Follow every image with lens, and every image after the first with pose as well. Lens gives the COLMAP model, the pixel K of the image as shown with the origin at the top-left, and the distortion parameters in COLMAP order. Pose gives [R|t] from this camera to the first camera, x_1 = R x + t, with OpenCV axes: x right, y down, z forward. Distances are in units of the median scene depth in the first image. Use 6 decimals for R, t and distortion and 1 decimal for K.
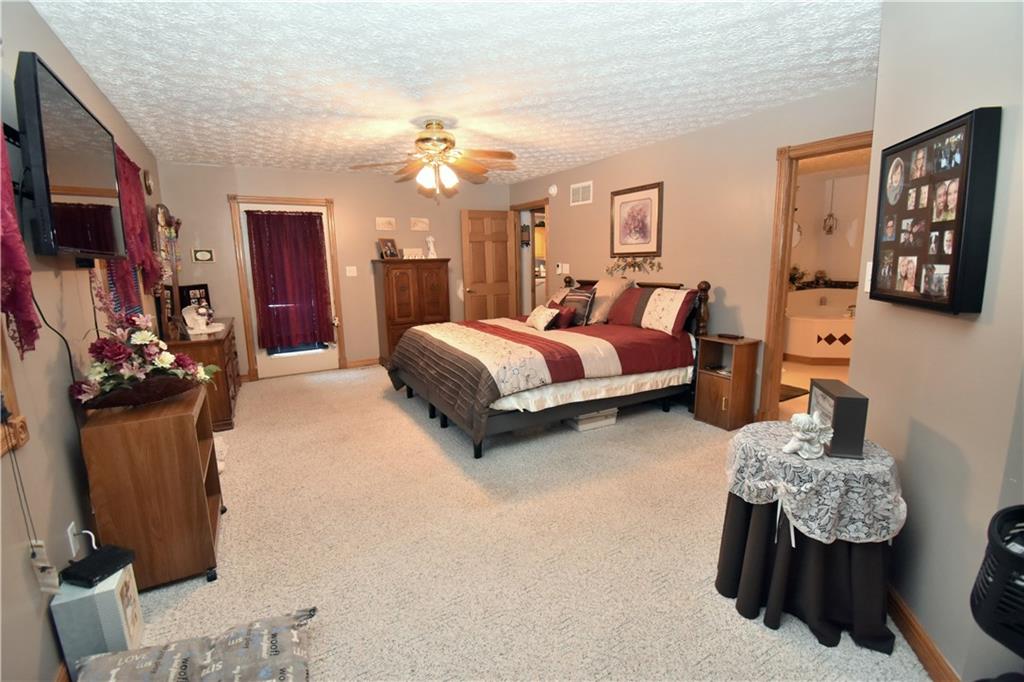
lens RADIAL K [[454.7, 0, 512.0], [0, 454.7, 332.7], [0, 0, 1]] dist [0.020582, -0.027676]
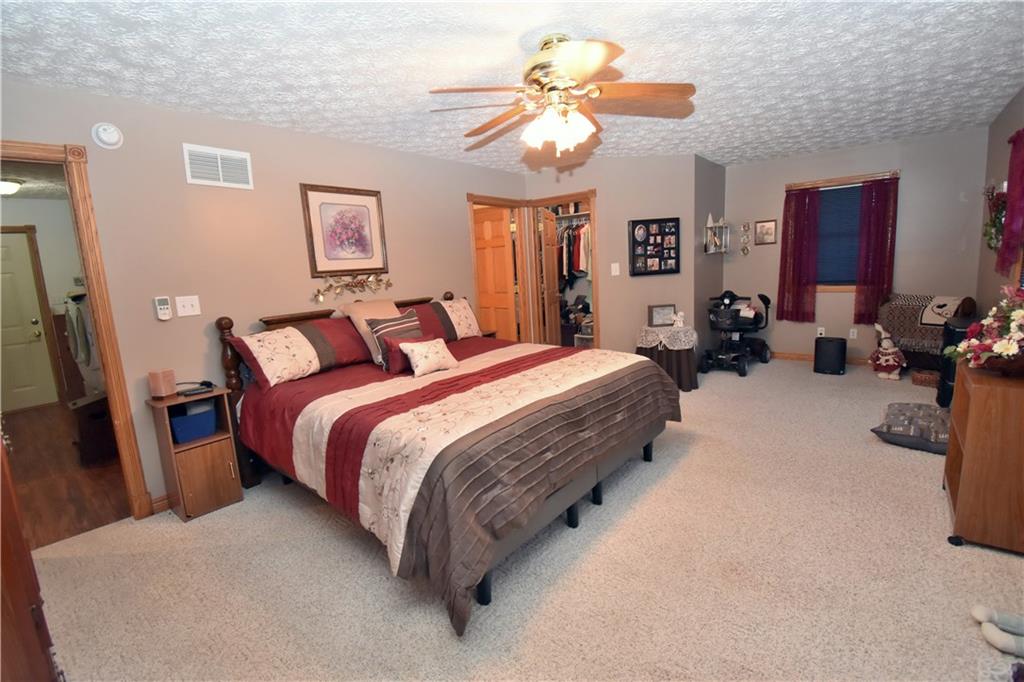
lens RADIAL K [[454.7, 0, 512.0], [0, 454.7, 332.7], [0, 0, 1]] dist [0.020582, -0.027676]
pose [[-0.353535, -0.100797, 0.929975, -0.615199], [0.211674, 0.959769, 0.184495, -0.166444], [-0.911157, 0.262077, -0.317975, 1.084179]]
